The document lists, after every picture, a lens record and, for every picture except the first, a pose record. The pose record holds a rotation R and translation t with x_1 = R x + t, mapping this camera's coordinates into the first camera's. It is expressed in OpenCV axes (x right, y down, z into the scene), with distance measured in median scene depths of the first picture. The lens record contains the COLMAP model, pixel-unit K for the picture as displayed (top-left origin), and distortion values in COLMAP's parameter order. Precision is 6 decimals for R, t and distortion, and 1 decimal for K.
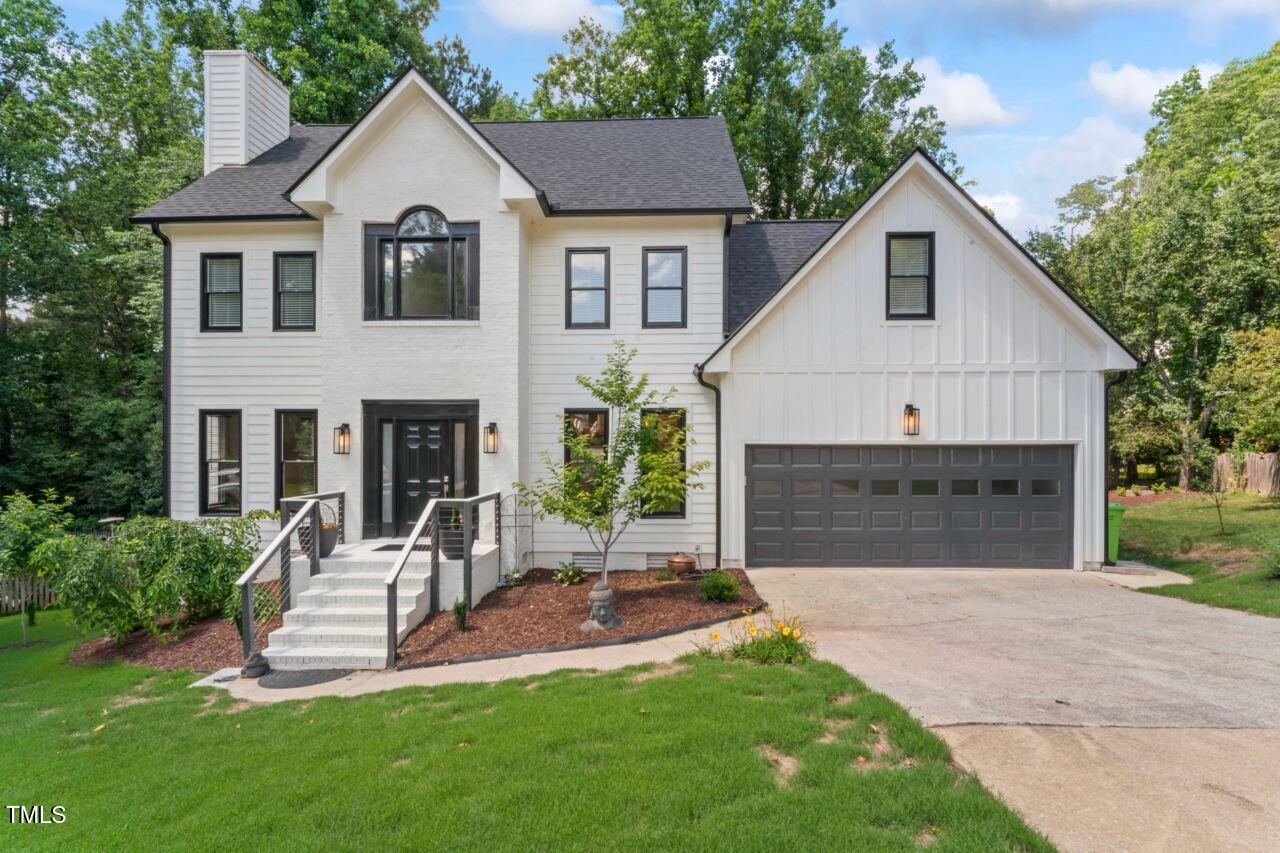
lens RADIAL K [[646.6, 0, 638.2], [0, 646.6, 452.9], [0, 0, 1]] dist [0.000761, 0.000966]
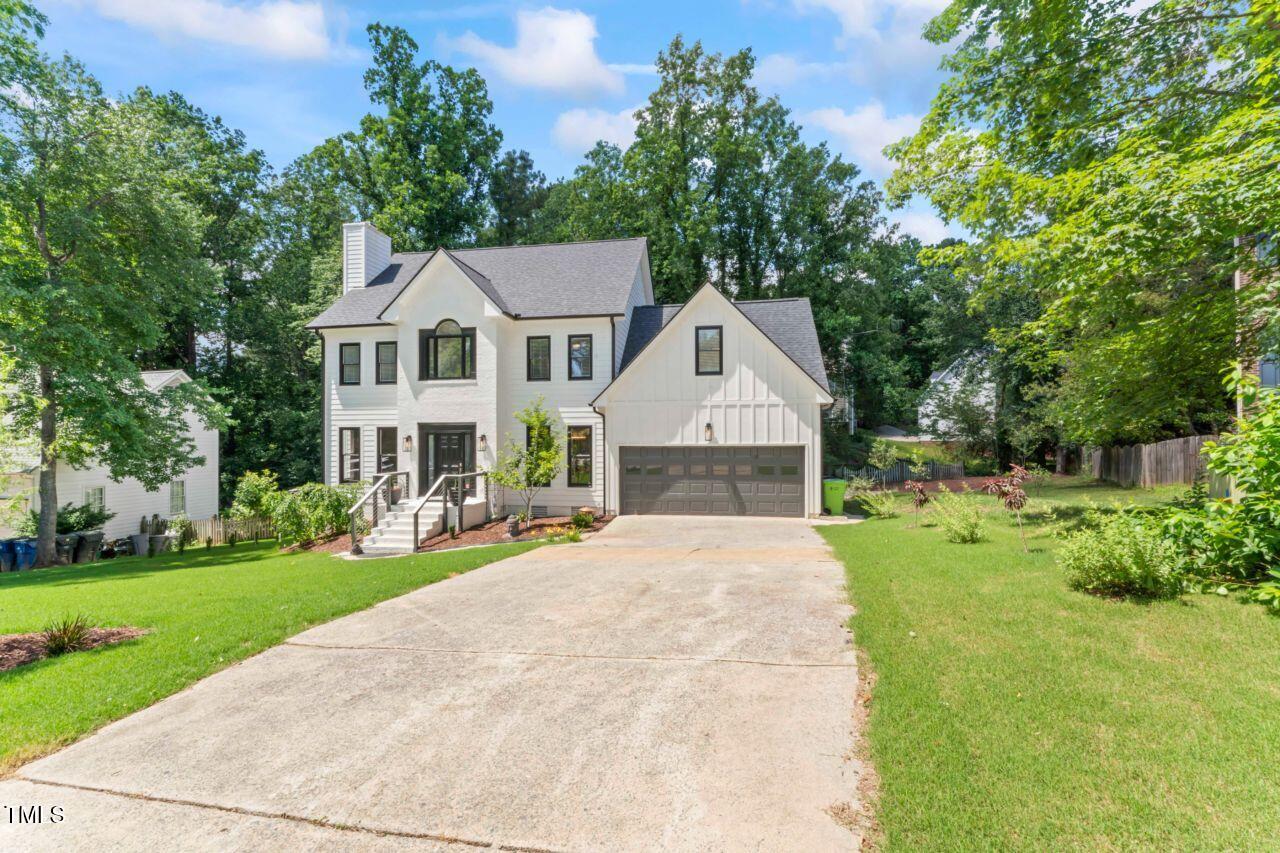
lens RADIAL K [[551.5, 0, 643.8], [0, 551.5, 443.6], [0, 0, 1]] dist [-0.000630, -0.000223]
pose [[0.992751, -0.002591, -0.120164, 0.414941], [0.002633, 0.999997, 0.000192, -0.019744], [0.120163, -0.000507, 0.992754, -0.508988]]
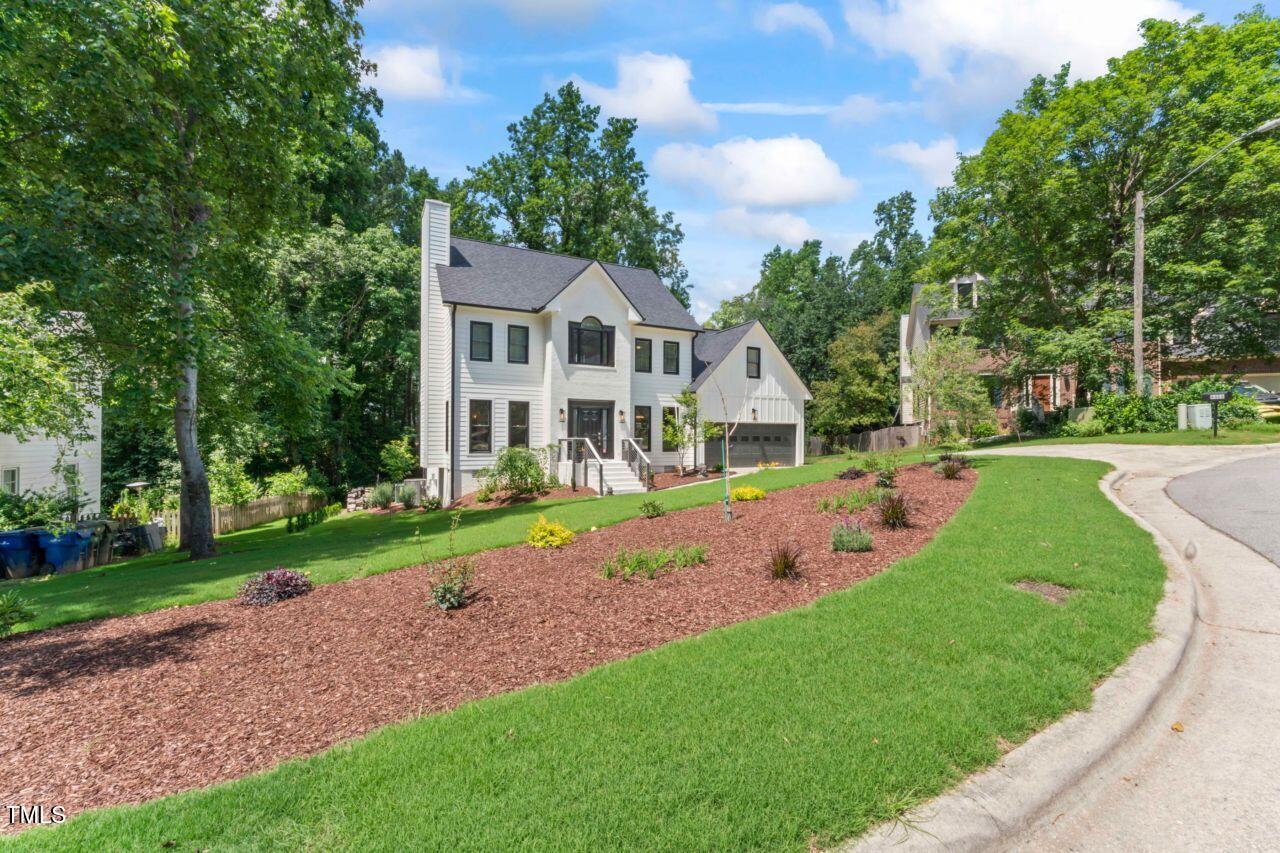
lens RADIAL K [[551.5, 0, 643.8], [0, 551.5, 443.6], [0, 0, 1]] dist [-0.000630, -0.000223]
pose [[0.862570, 0.001238, 0.505937, -1.162983], [0.000314, 0.999996, -0.002982, 0.080207], [-0.505938, 0.002731, 0.862565, -0.790512]]
